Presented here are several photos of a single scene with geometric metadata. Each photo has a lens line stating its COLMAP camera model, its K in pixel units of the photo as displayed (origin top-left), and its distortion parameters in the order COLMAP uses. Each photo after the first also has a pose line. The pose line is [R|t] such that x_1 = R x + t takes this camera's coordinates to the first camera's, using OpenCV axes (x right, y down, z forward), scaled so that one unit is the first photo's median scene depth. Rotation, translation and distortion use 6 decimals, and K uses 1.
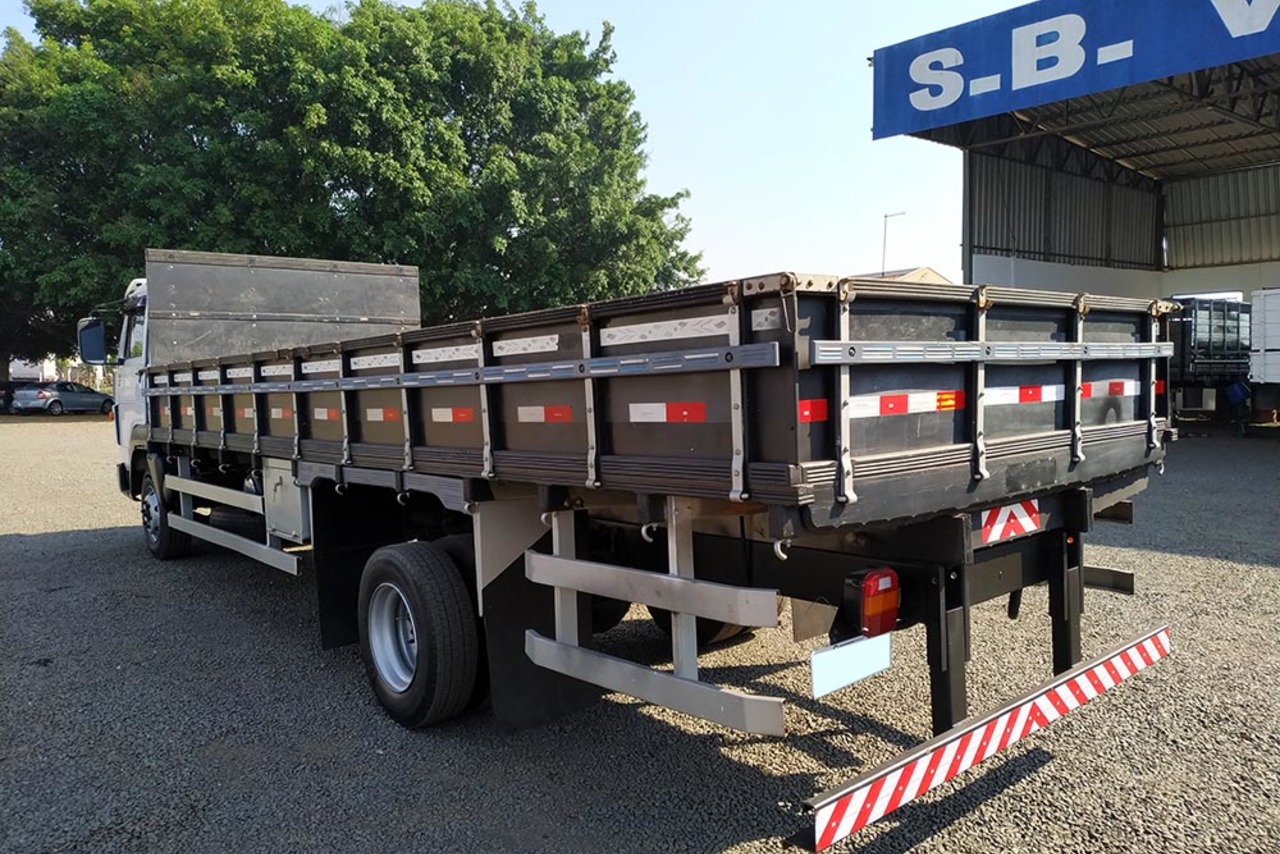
lens RADIAL K [[869.9, 0, 640.0], [0, 869.9, 427.0], [0, 0, 1]] dist [0.002726, -0.056247]
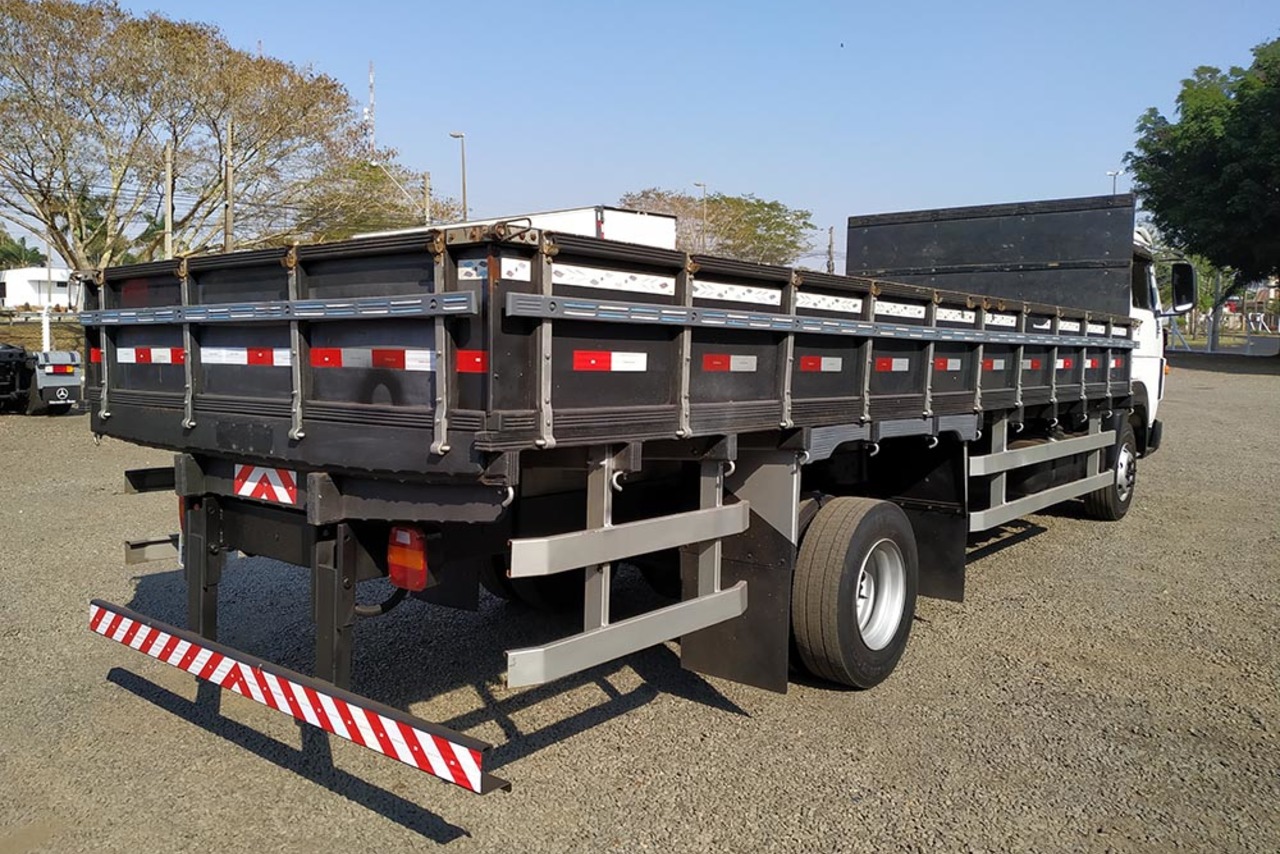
lens RADIAL K [[978.6, 0, 640.0], [0, 978.6, 427.0], [0, 0, 1]] dist [-0.006329, -0.001381]
pose [[0.198686, 0.107343, -0.974167, 1.563210], [-0.065104, 0.993234, 0.096165, -0.089316], [0.977898, 0.044316, 0.204330, 1.168598]]
